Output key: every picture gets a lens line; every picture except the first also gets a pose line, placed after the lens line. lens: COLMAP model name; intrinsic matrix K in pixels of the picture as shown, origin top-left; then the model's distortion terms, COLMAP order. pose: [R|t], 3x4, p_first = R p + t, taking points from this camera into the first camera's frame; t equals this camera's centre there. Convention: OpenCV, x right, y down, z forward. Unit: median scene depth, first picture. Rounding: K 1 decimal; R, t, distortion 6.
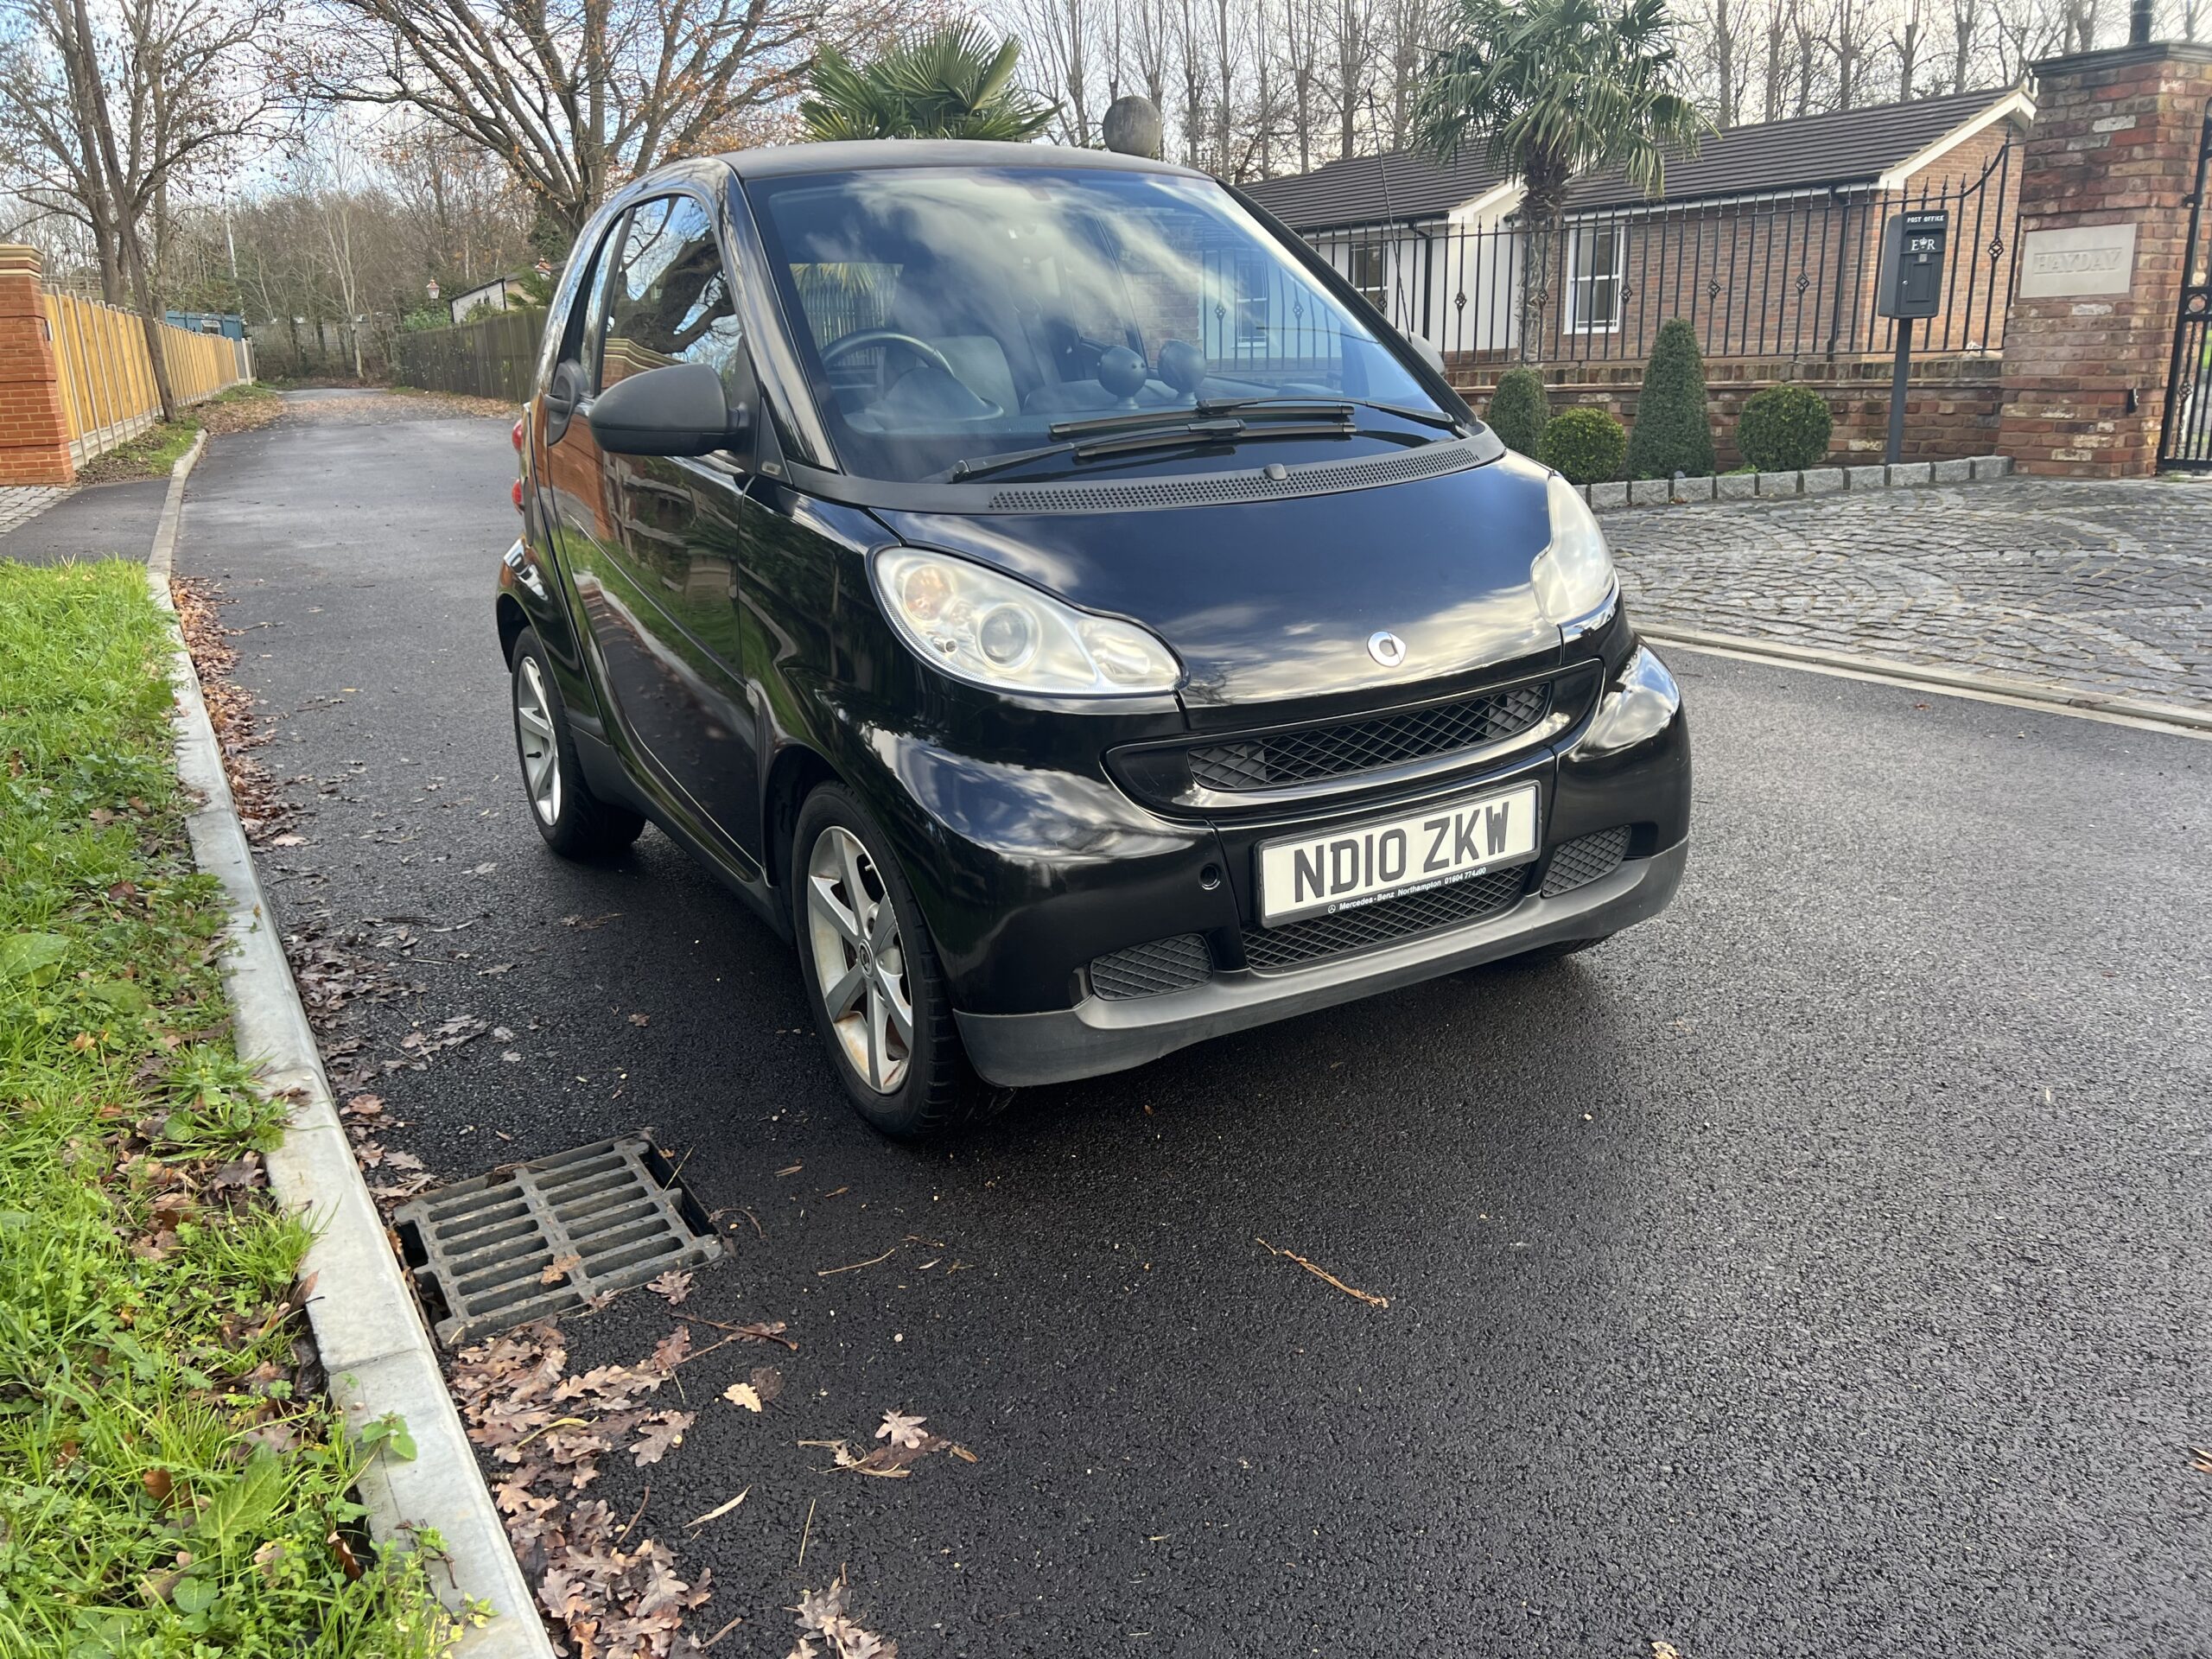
lens RADIAL K [[1647.9, 0, 1106.0], [0, 1647.9, 829.5], [0, 0, 1]] dist [0.000096, 0.005364]
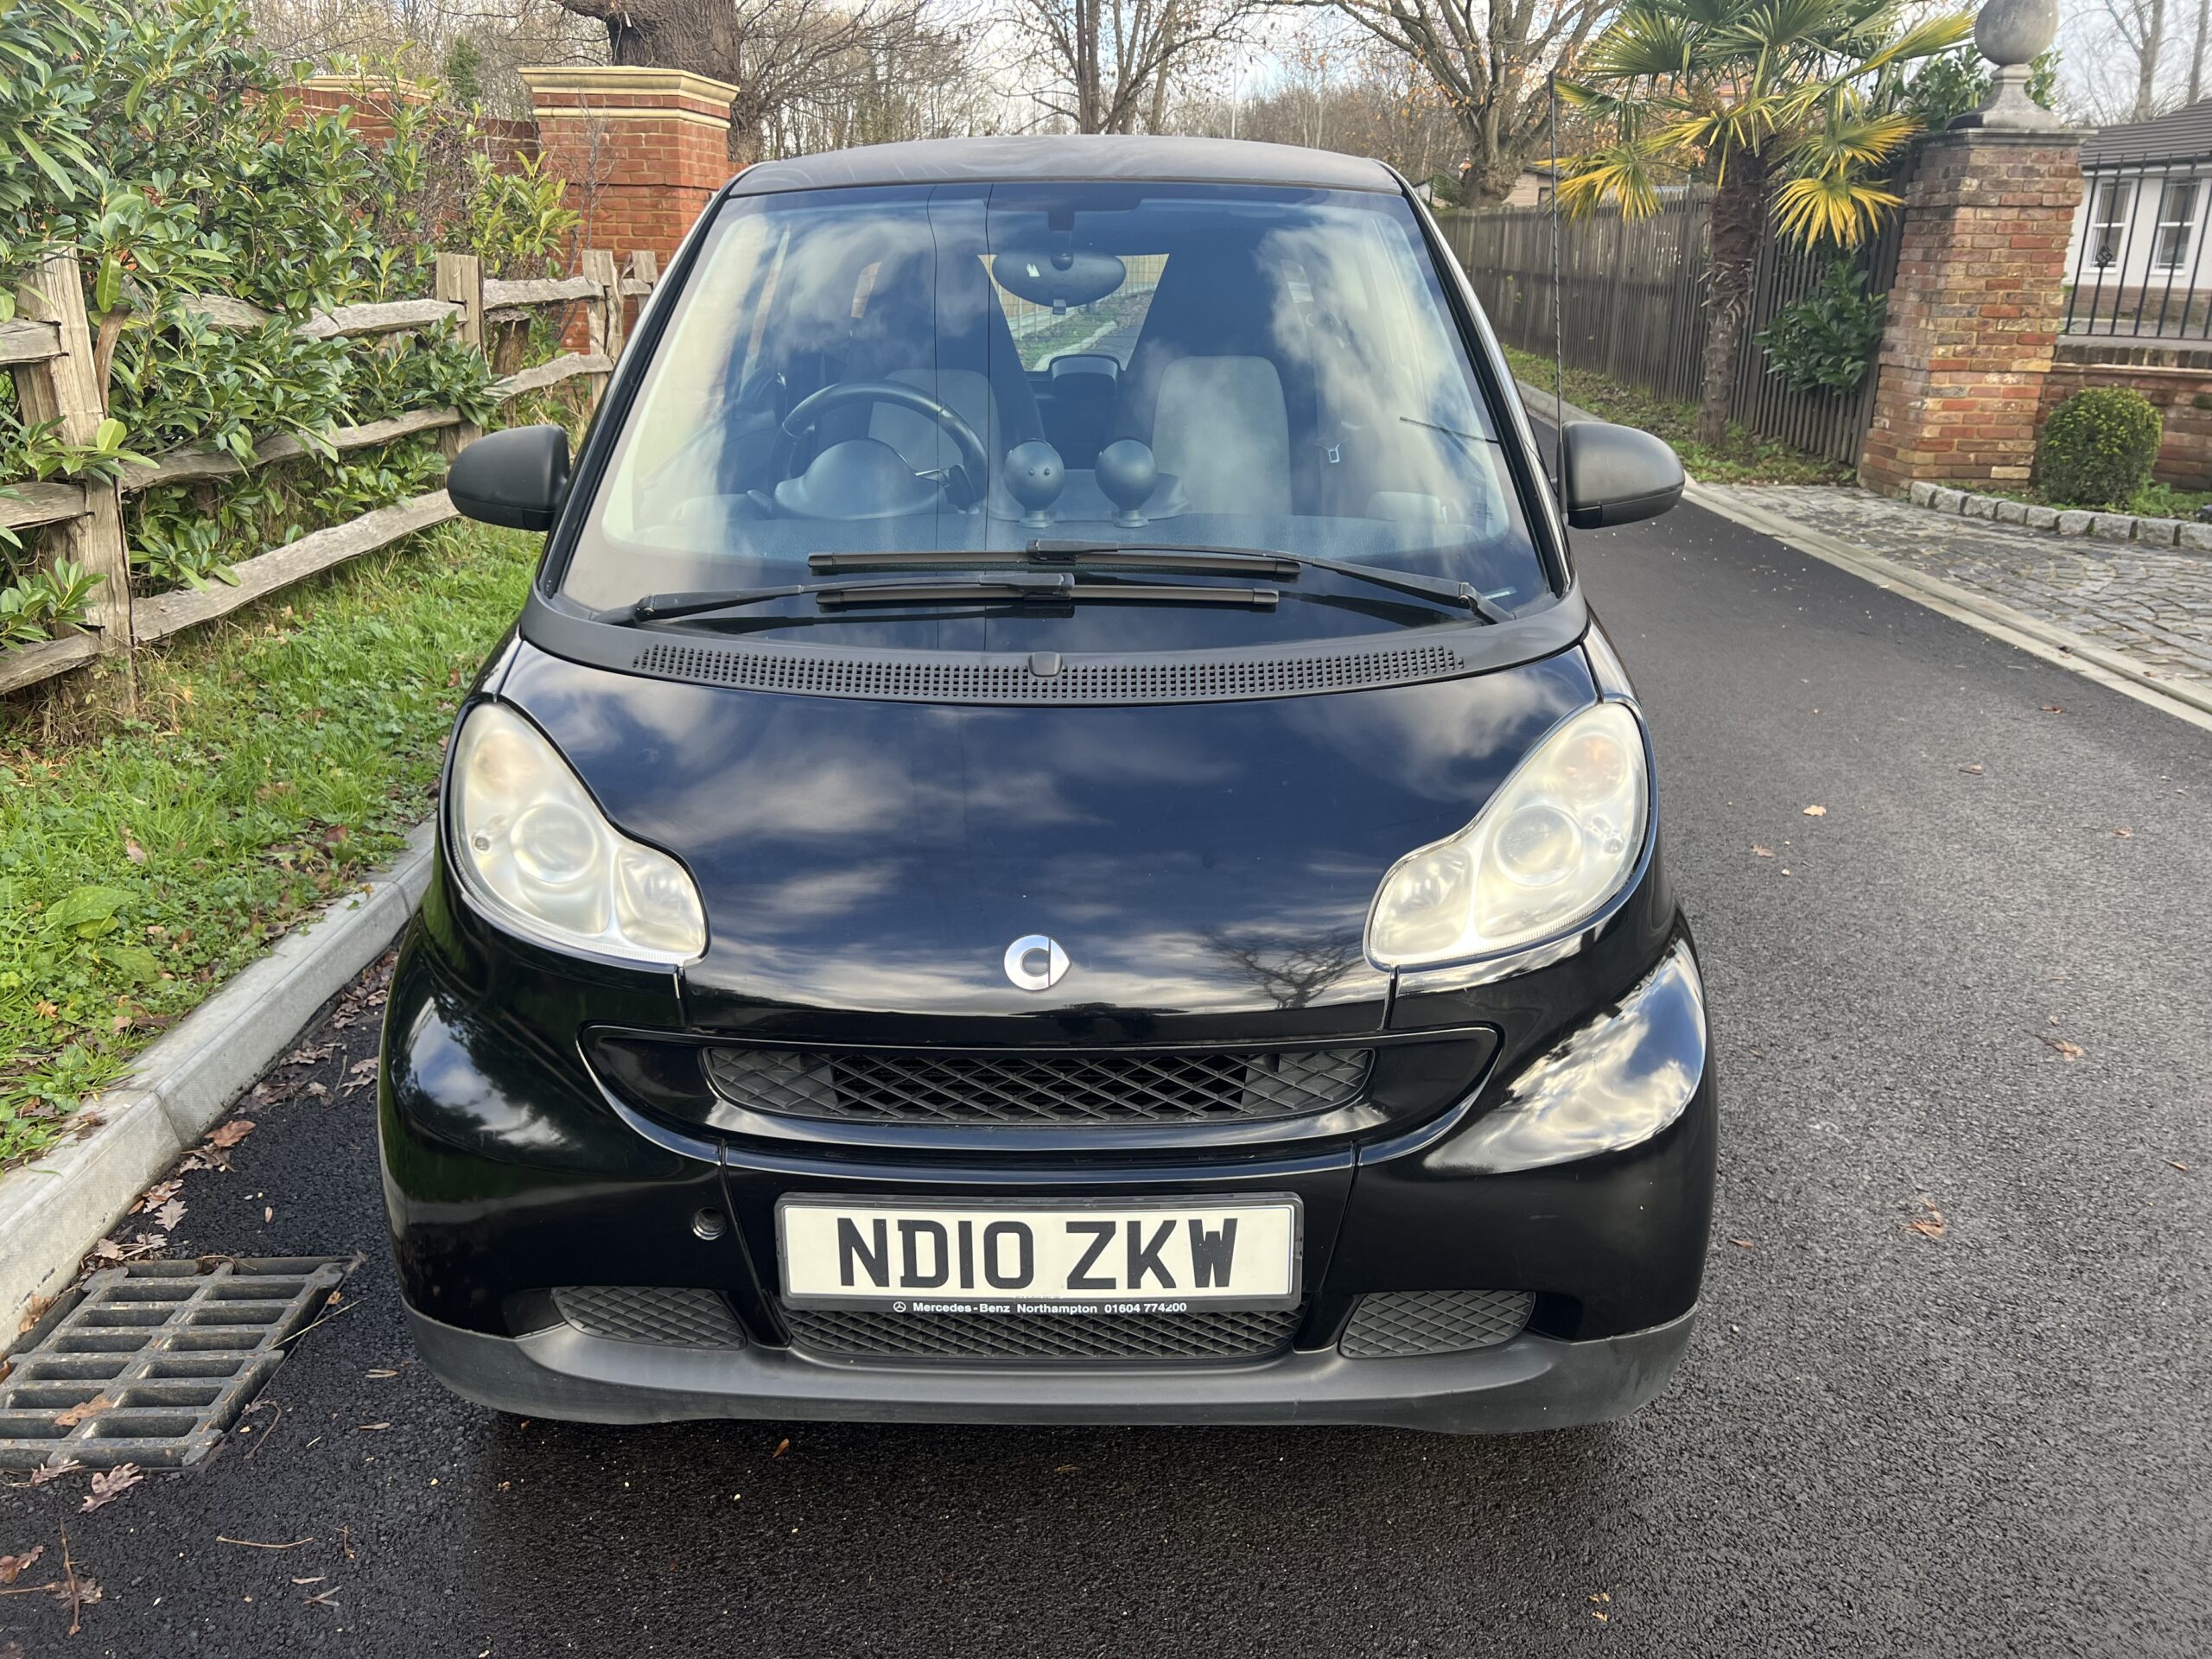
lens RADIAL K [[1650.5, 0, 1066.0], [0, 1650.5, 790.1], [0, 0, 1]] dist [0.057700, -0.130682]
pose [[0.859365, 0.190665, -0.474487, 0.481423], [-0.175568, 0.981497, 0.076420, -0.230059], [0.480278, 0.017632, 0.876939, 0.397645]]
